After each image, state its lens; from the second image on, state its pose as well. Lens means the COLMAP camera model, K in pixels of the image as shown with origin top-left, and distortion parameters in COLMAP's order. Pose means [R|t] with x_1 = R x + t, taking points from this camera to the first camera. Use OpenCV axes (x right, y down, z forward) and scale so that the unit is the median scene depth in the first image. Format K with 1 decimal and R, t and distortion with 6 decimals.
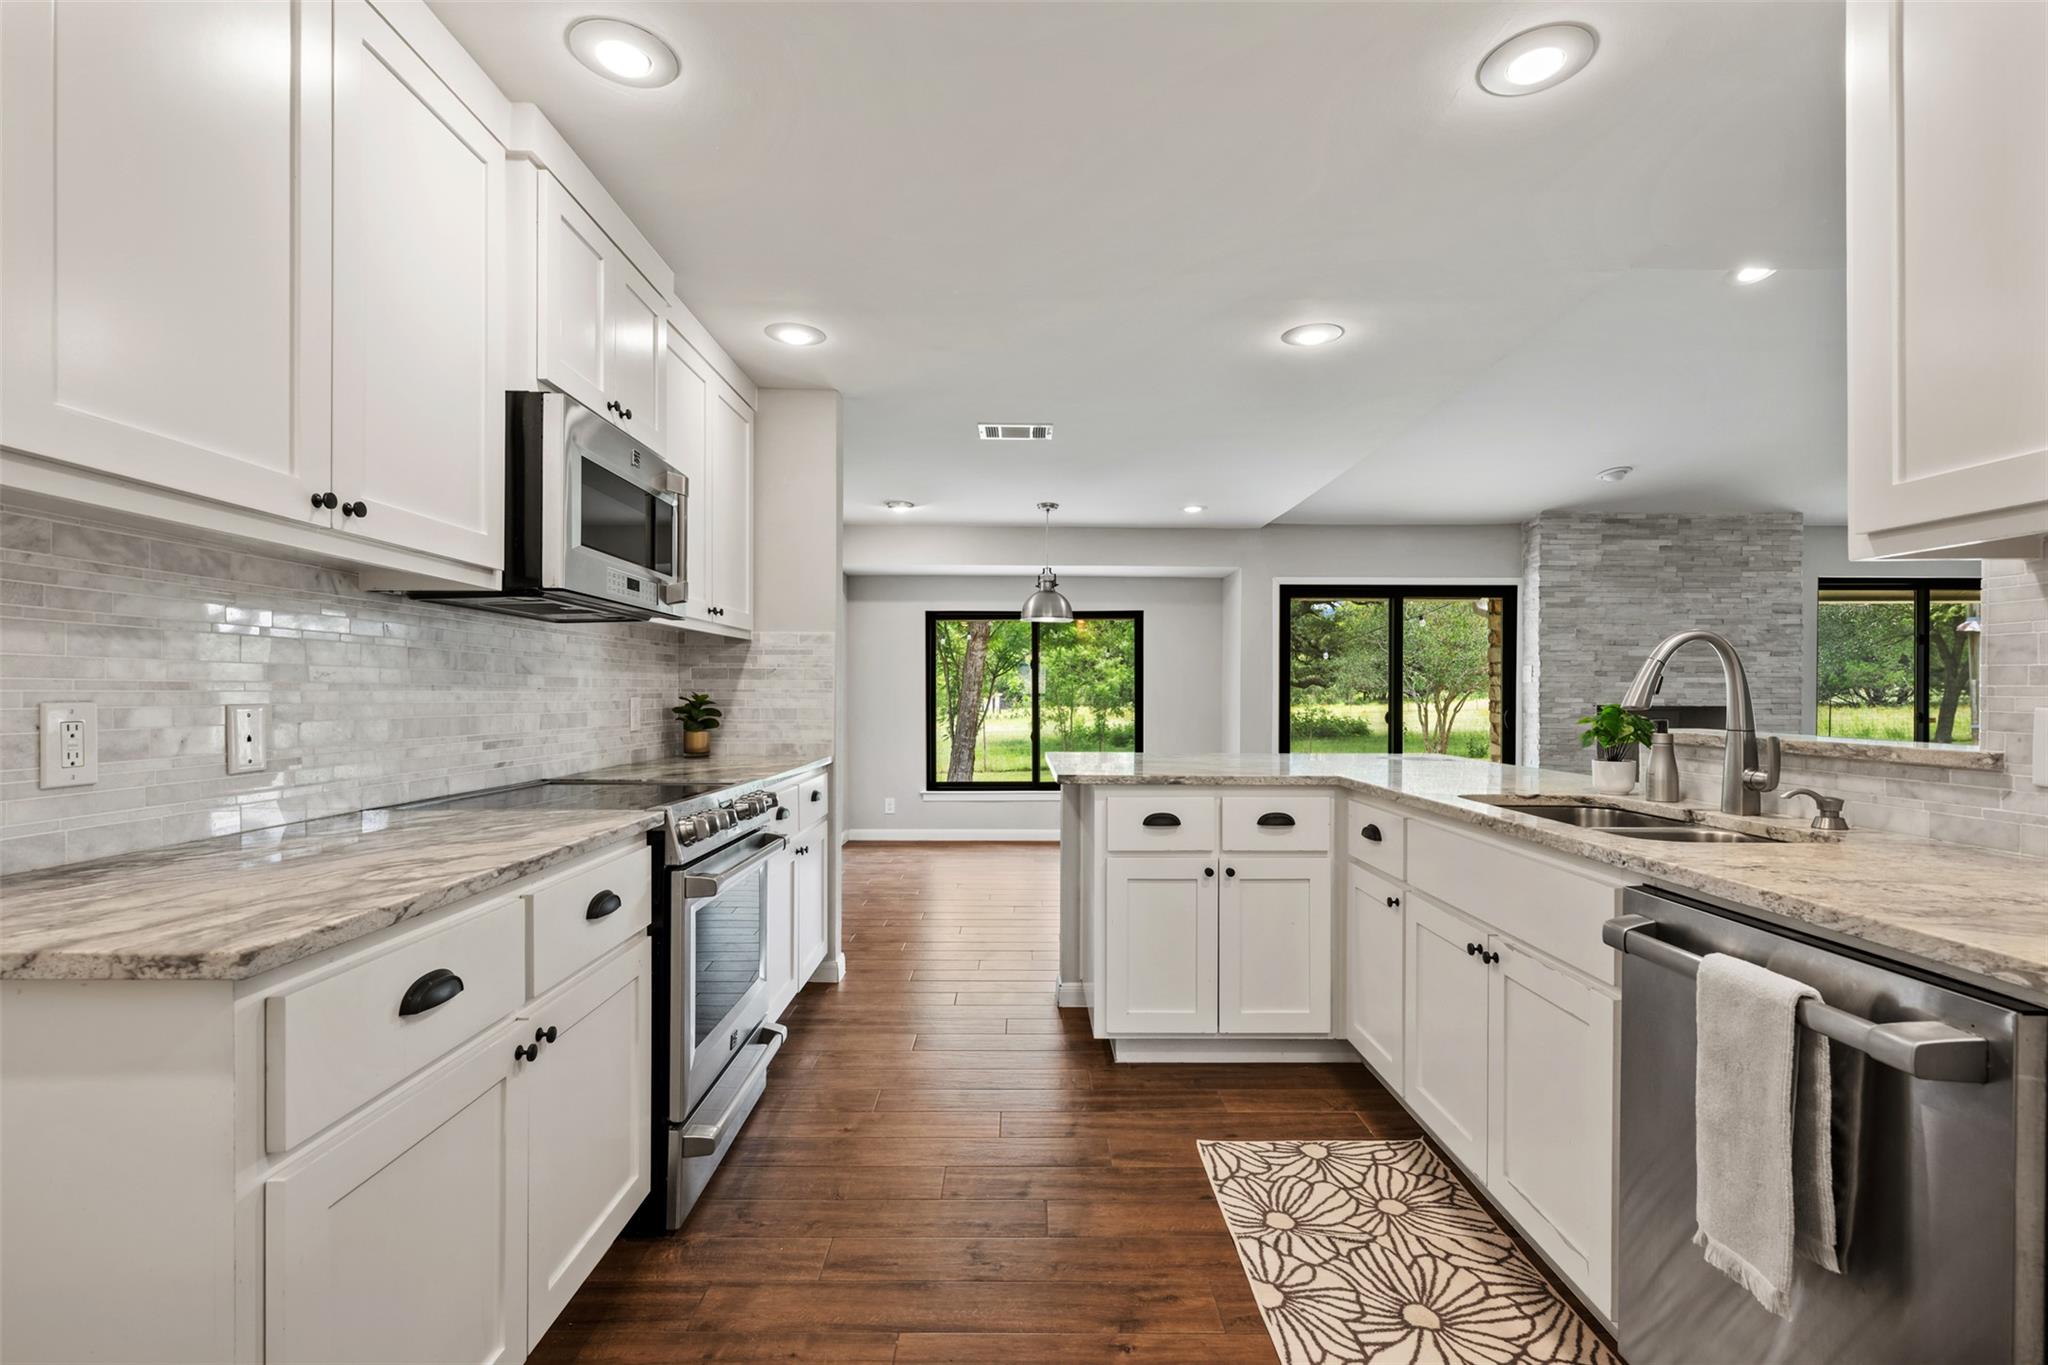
lens RADIAL K [[936.7, 0, 1018.2], [0, 936.7, 694.8], [0, 0, 1]] dist [-0.001788, -0.002030]
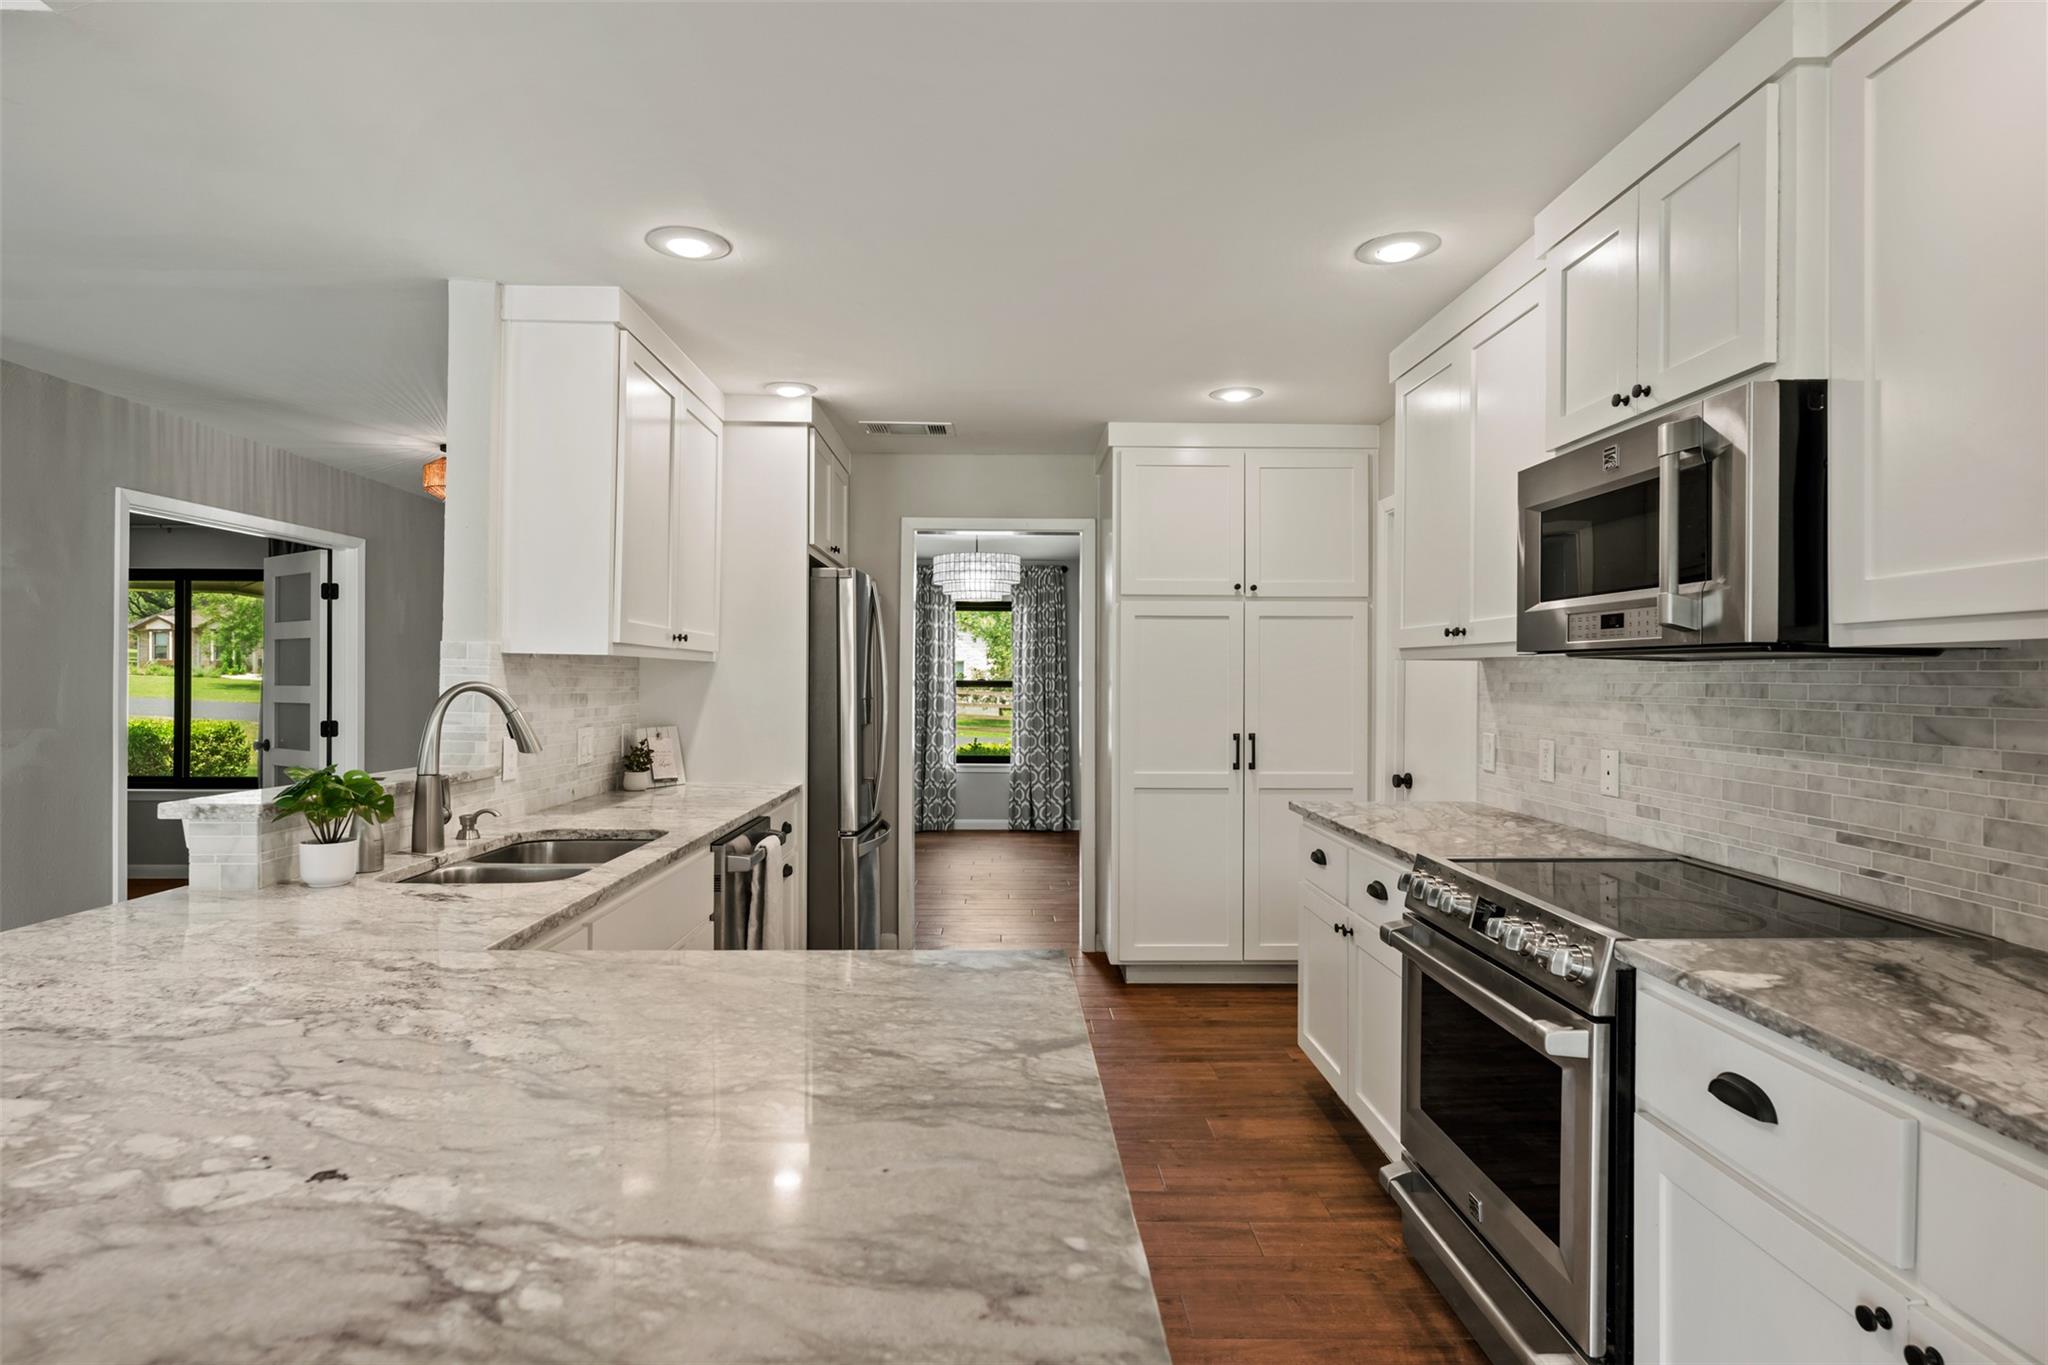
lens RADIAL K [[1038.1, 0, 1039.8], [0, 1038.1, 678.4], [0, 0, 1]] dist [-0.004189, 0.003719]
pose [[-0.999255, -0.009251, -0.037476, 0.059198], [-0.009298, 0.999956, 0.001083, -0.043258], [0.037464, 0.001431, -0.999297, 1.186261]]
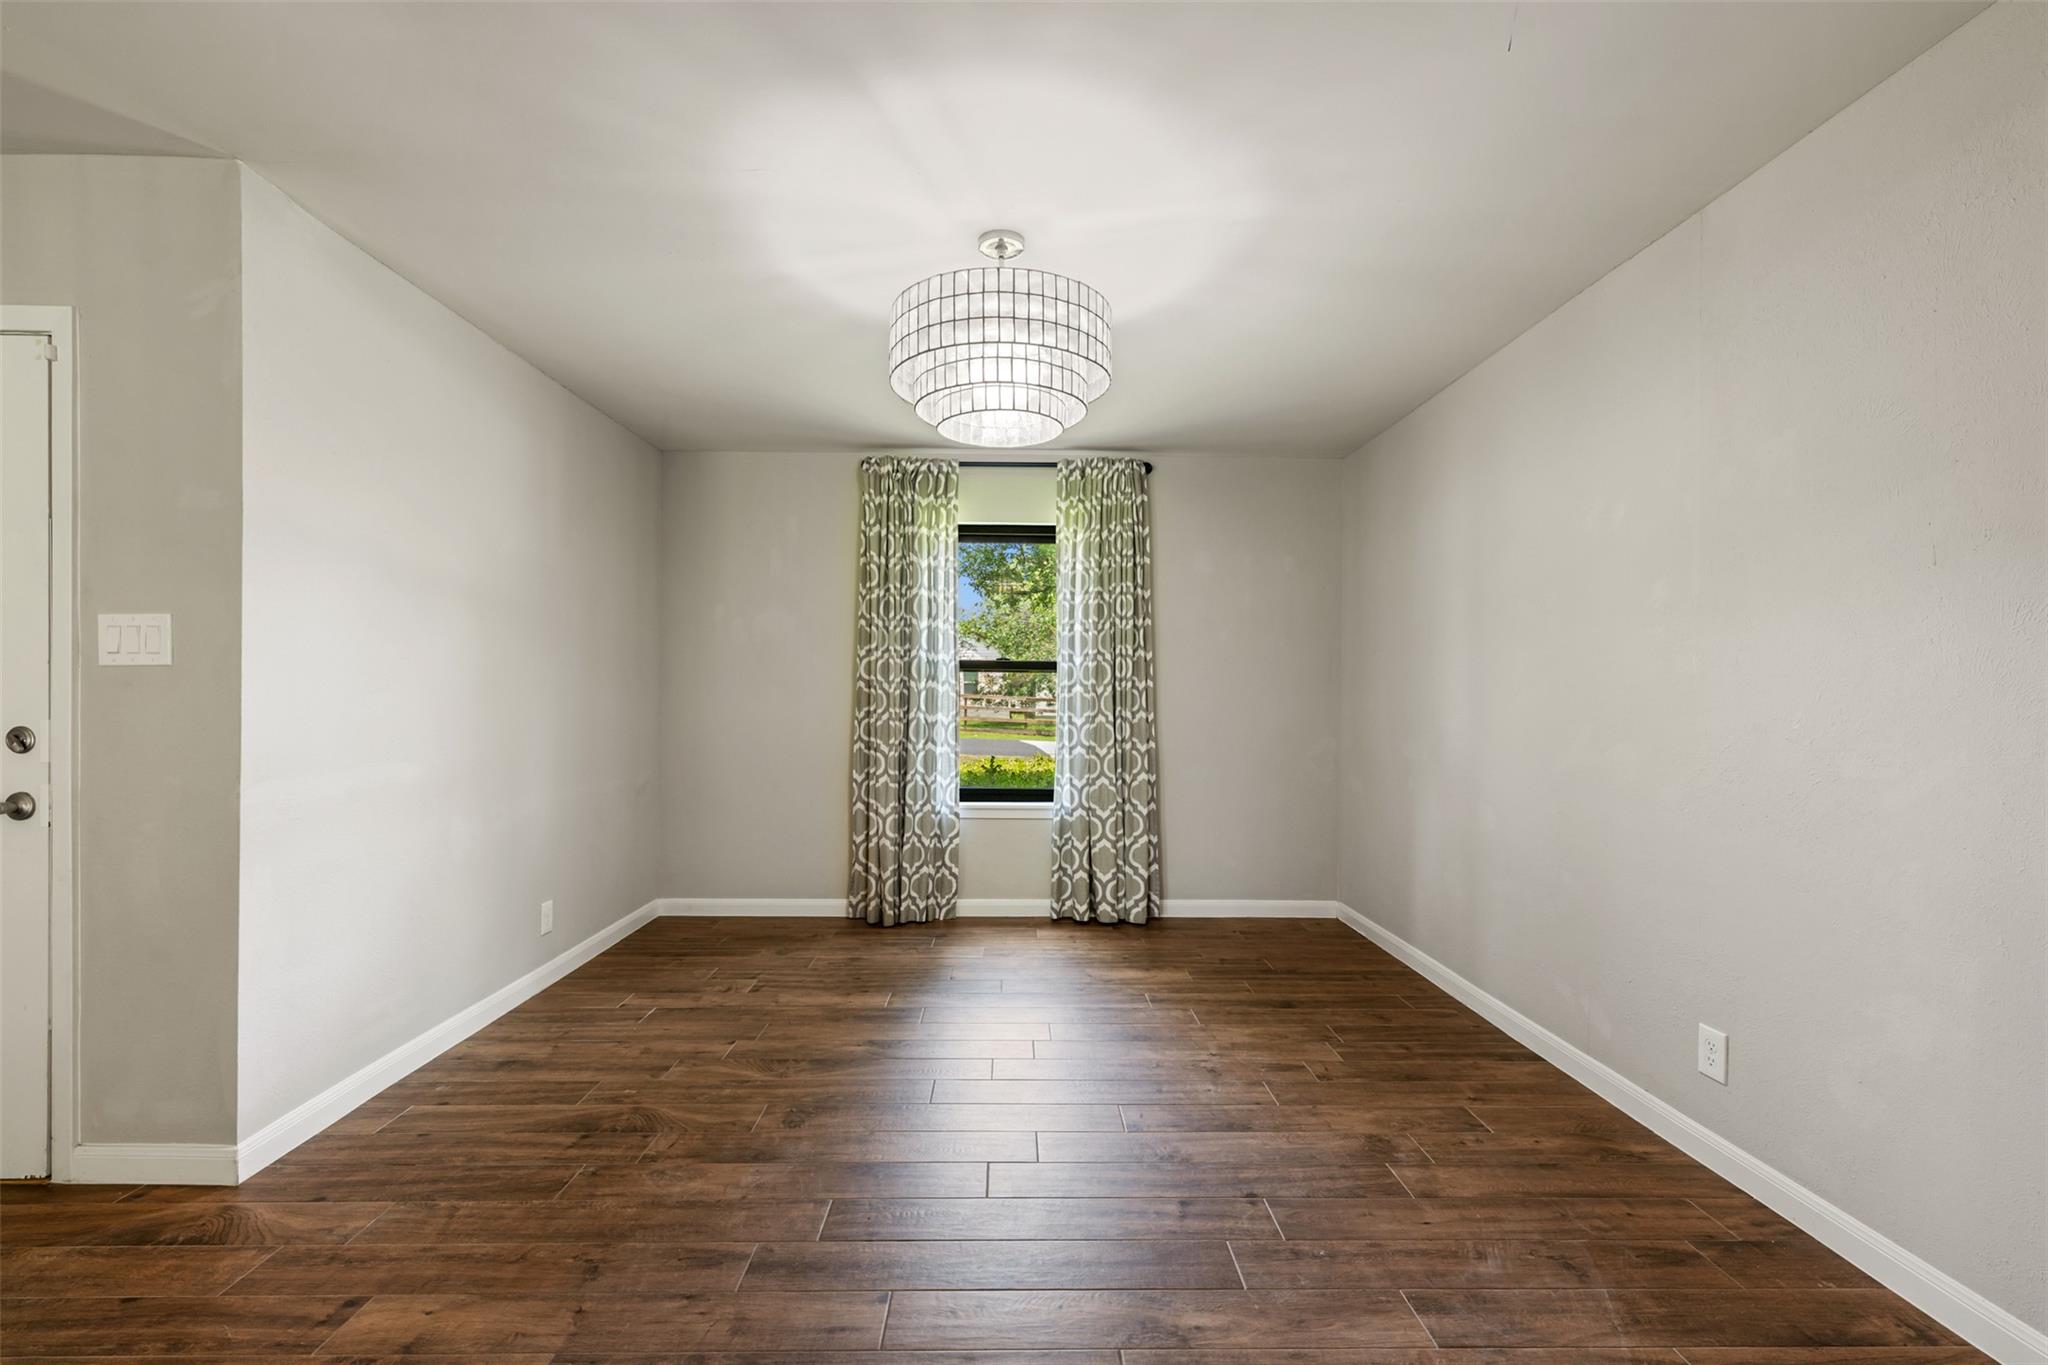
lens RADIAL K [[842.3, 0, 1027.7], [0, 842.3, 698.0], [0, 0, 1]] dist [-0.002279, 0.000906]
pose [[-0.999711, -0.009610, -0.022035, 0.097853], [-0.009908, 0.999860, 0.013473, 0.003184], [0.021902, 0.013687, -0.999666, -0.147296]]
